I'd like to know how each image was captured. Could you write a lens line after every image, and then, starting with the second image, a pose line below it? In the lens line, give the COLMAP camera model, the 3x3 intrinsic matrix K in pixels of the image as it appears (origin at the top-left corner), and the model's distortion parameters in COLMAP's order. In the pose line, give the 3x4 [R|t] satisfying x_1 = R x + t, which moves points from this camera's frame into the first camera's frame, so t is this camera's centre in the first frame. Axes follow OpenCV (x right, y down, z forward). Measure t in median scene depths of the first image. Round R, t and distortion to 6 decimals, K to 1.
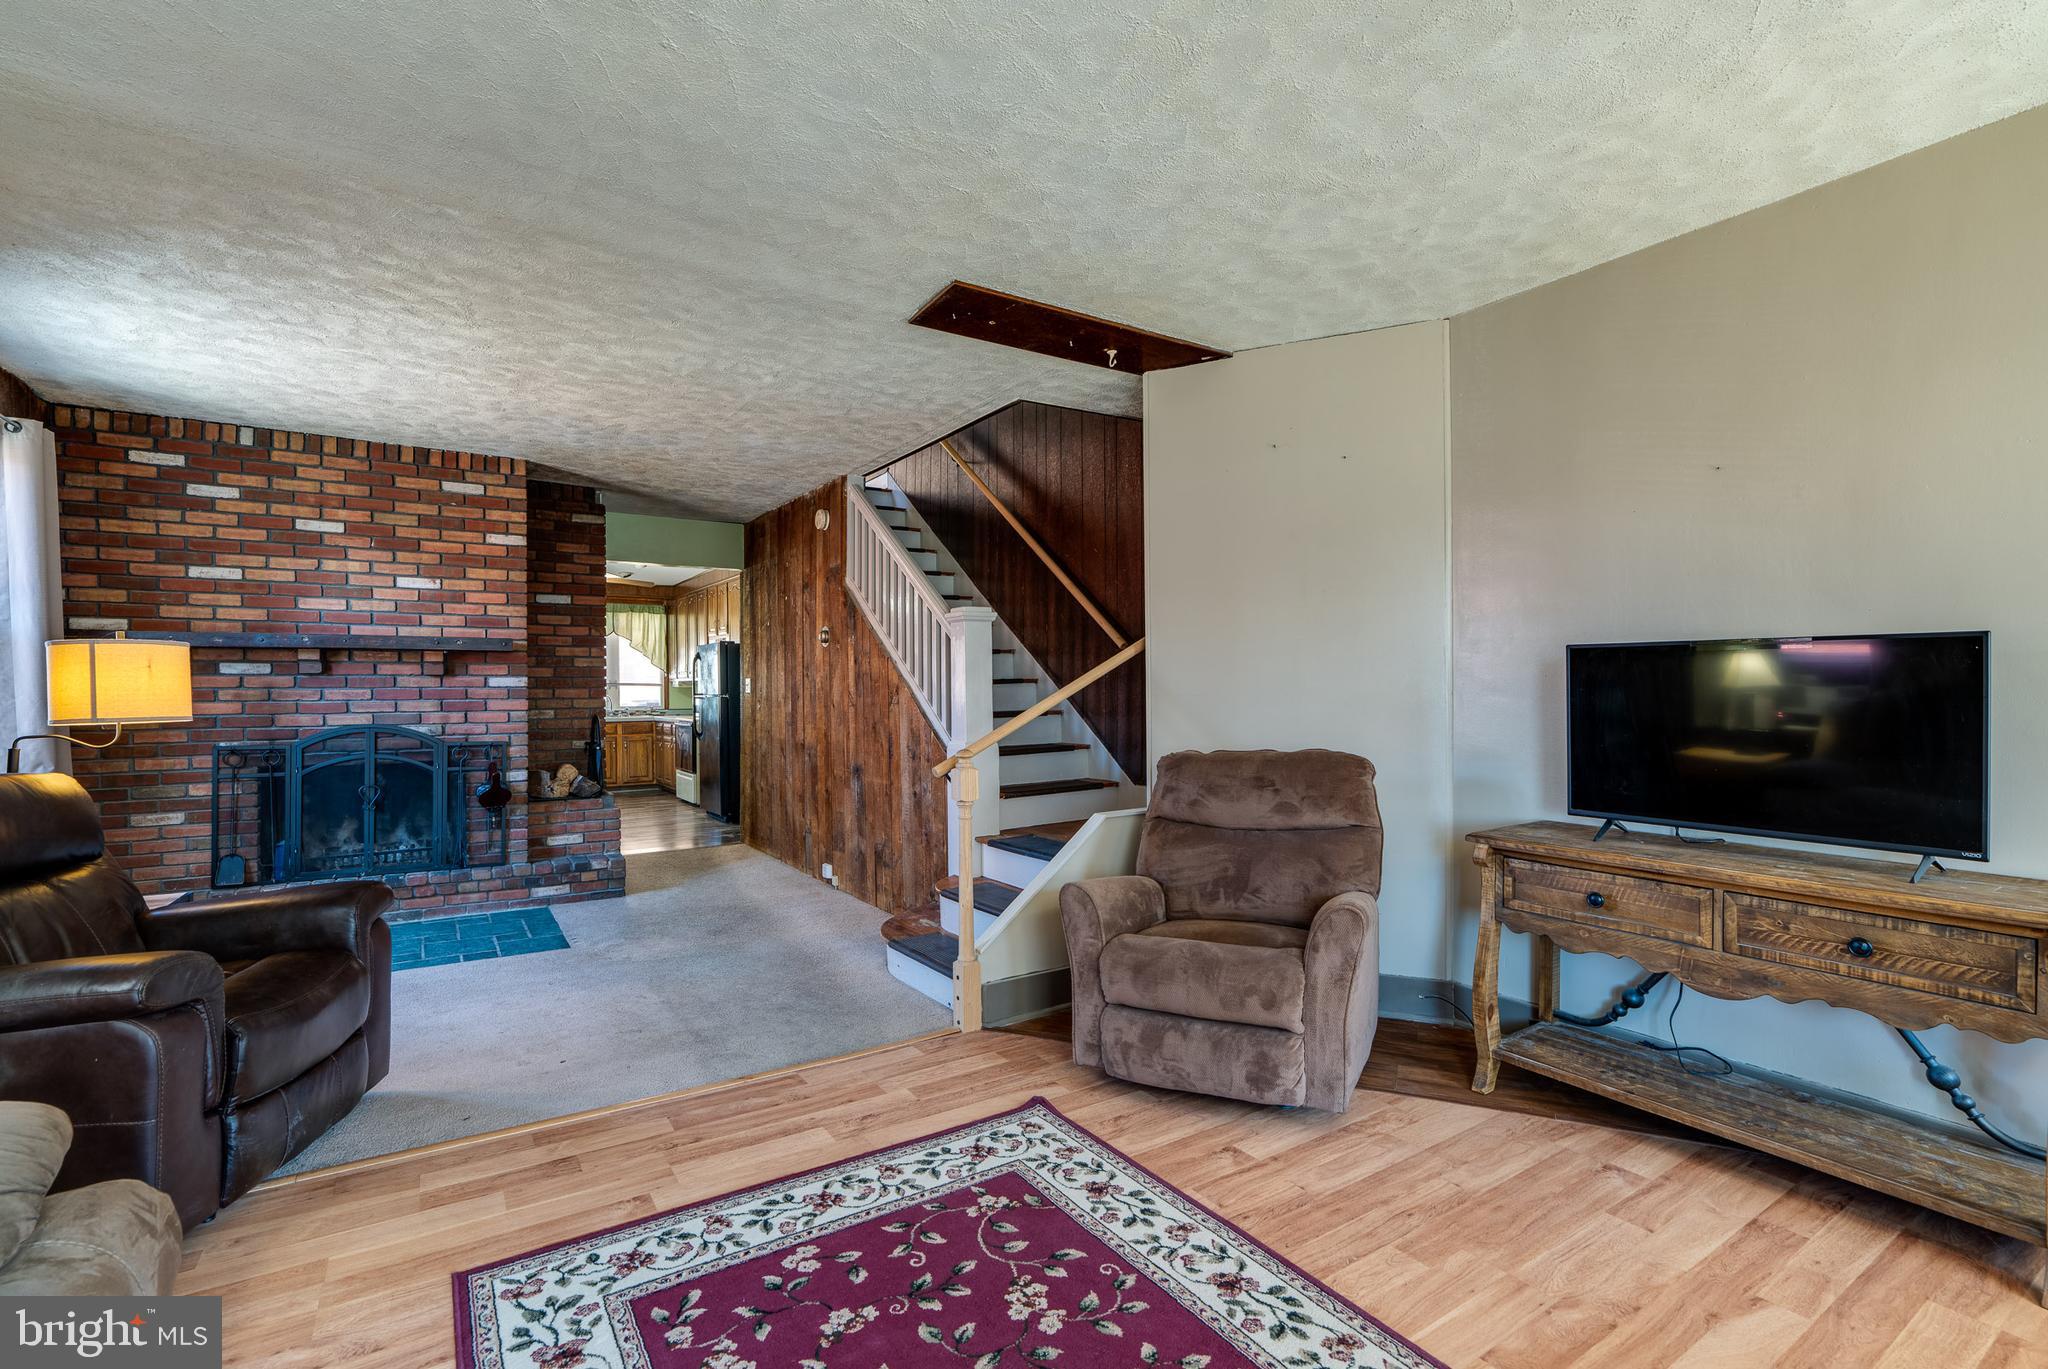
lens RADIAL K [[921.7, 0, 1023.2], [0, 921.7, 692.6], [0, 0, 1]] dist [-0.004841, 0.000186]
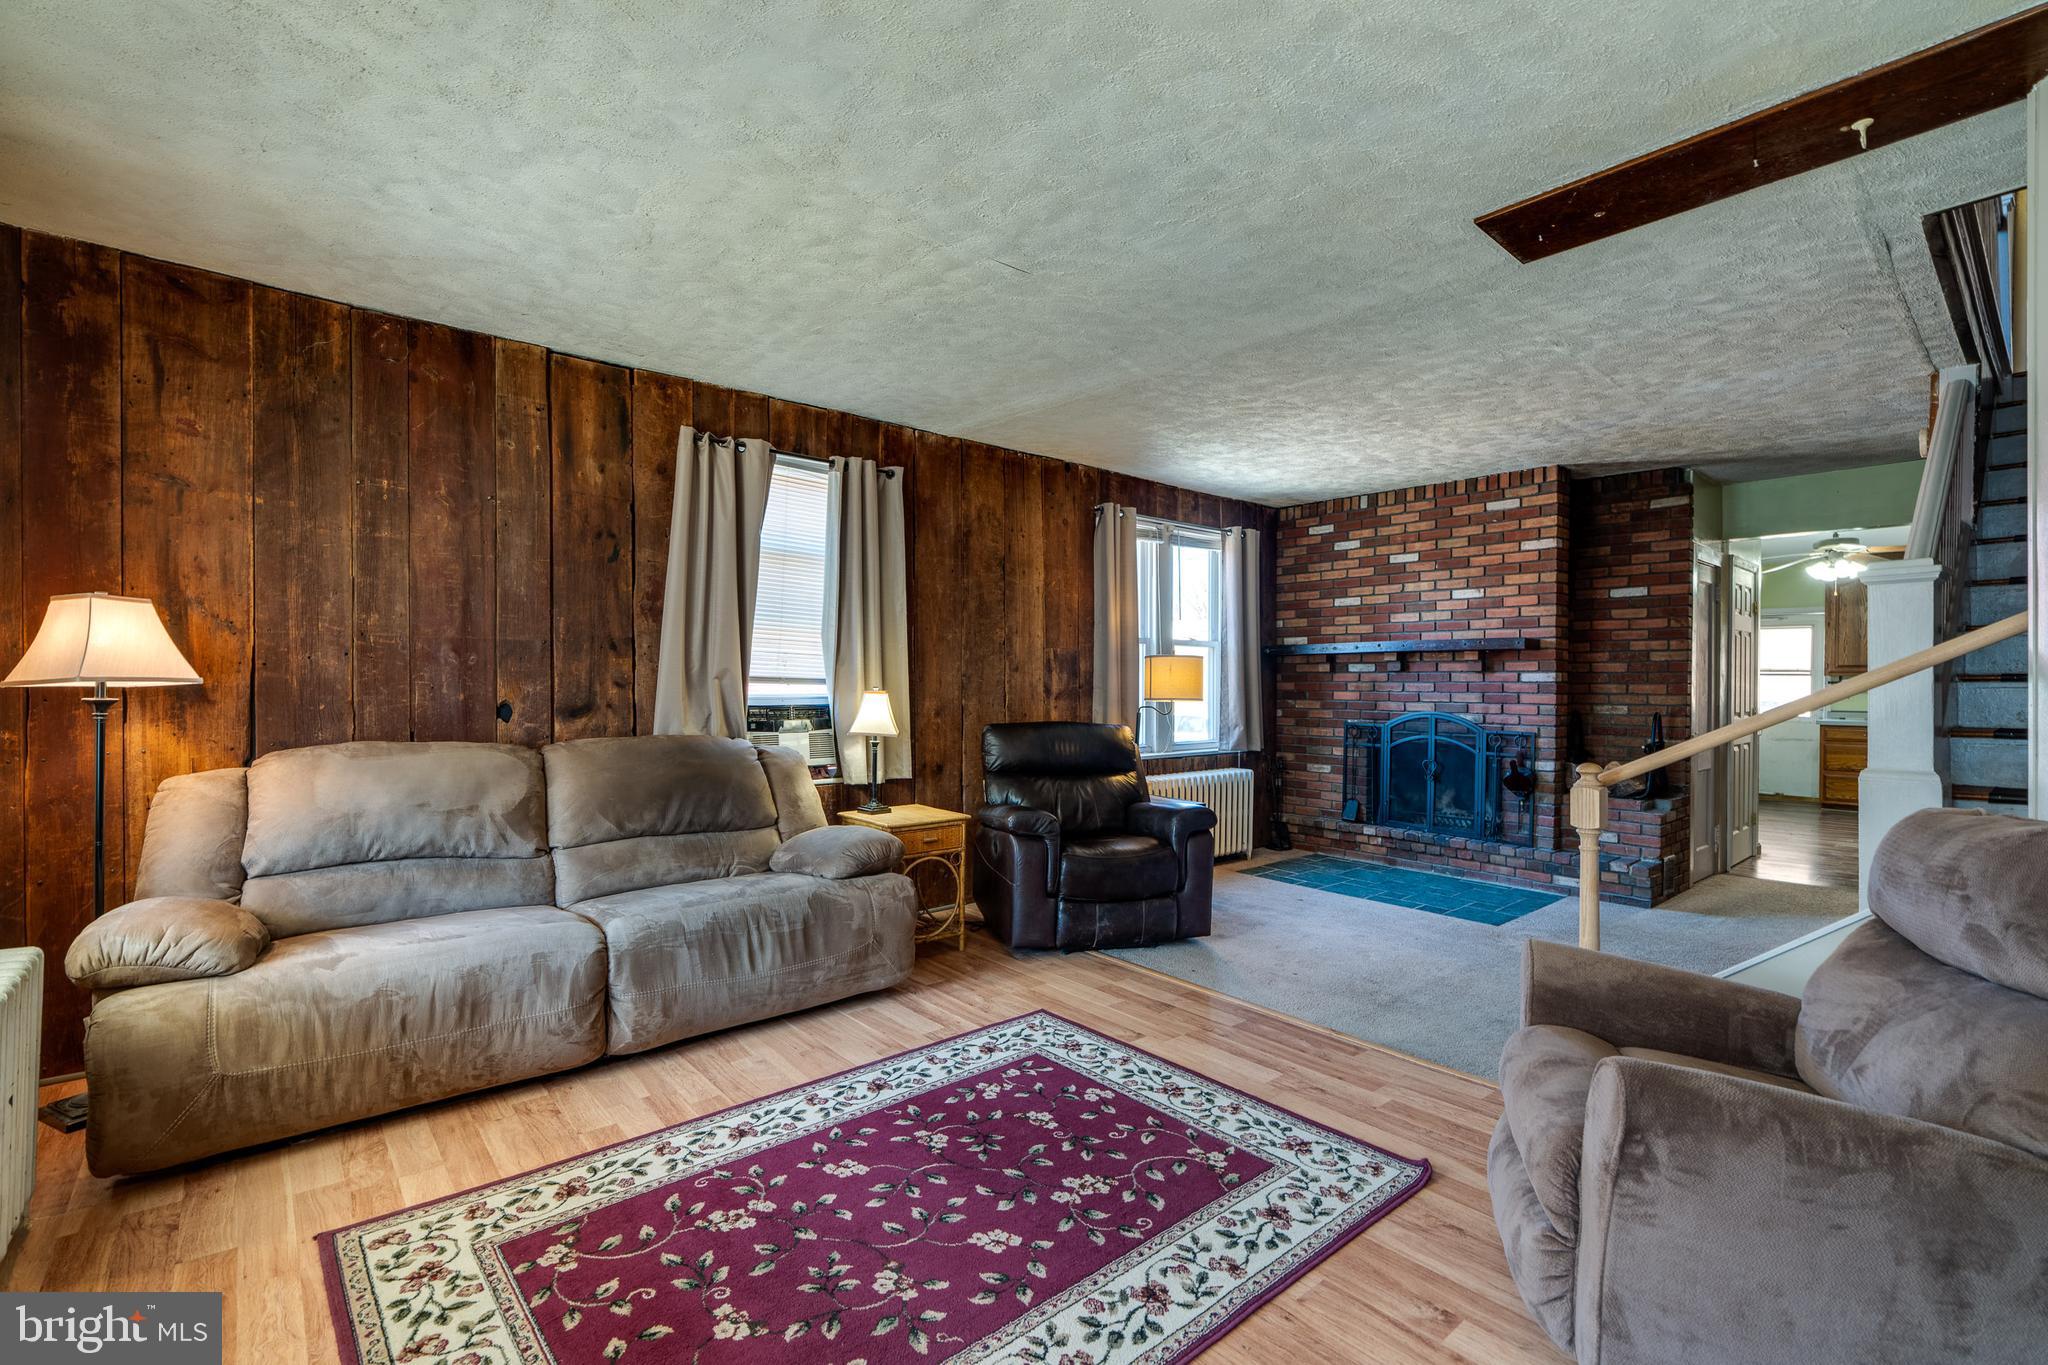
lens RADIAL K [[919.8, 0, 1017.6], [0, 919.8, 688.2], [0, 0, 1]] dist [-0.003402, -0.000181]
pose [[0.130630, 0.012038, -0.991358, 0.511481], [-0.009190, 0.999898, 0.010931, -0.006090], [0.991389, 0.007683, 0.130728, 0.316913]]
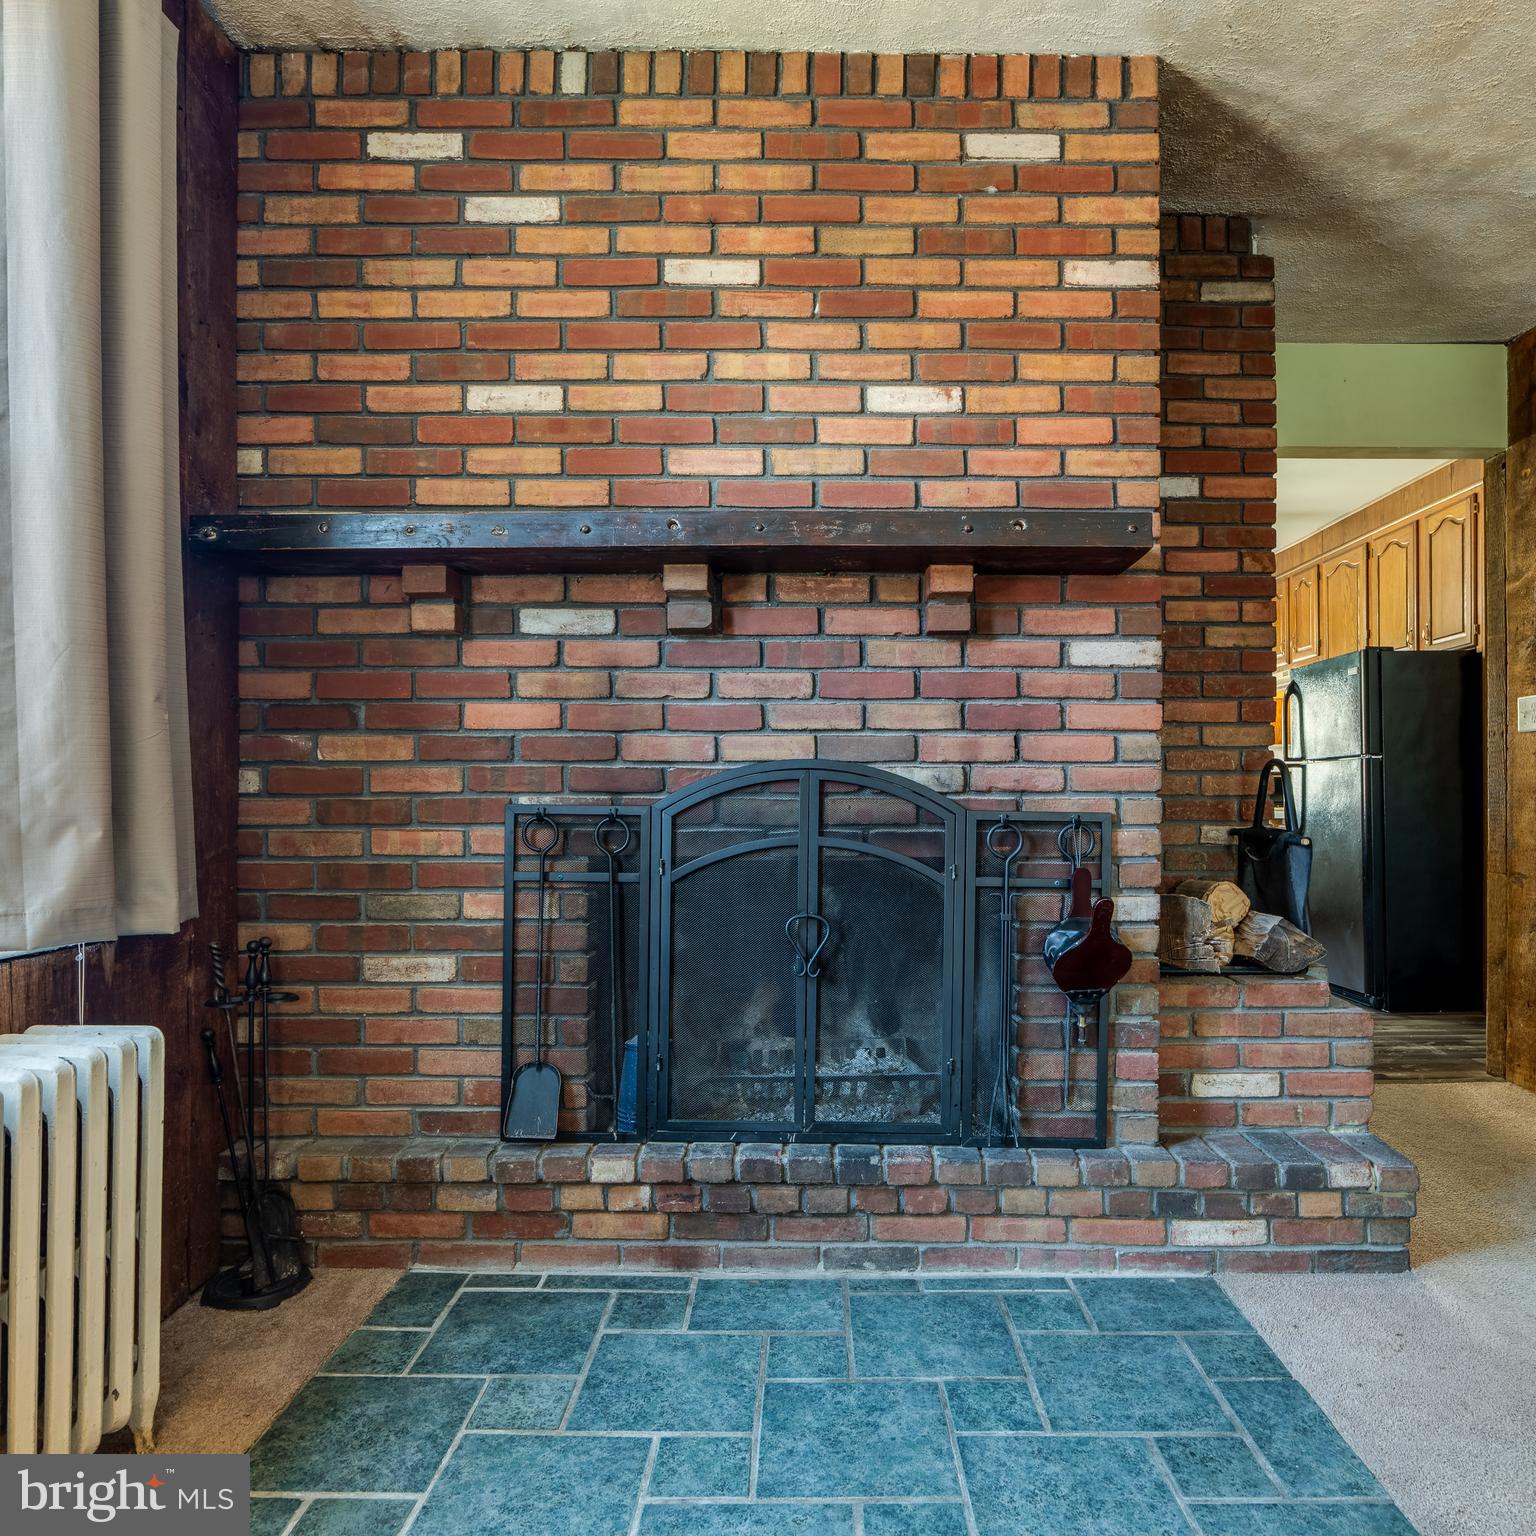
lens RADIAL K [[1048.3, 0, 834.6], [0, 1048.3, 795.7], [0, 0, 1]] dist [-0.008999, 0.002618]
pose [[0.843375, 0.001837, -0.537322, -0.520576], [-0.005834, 0.999967, -0.005738, 0.059463], [0.537293, 0.007974, 0.843358, 0.709637]]
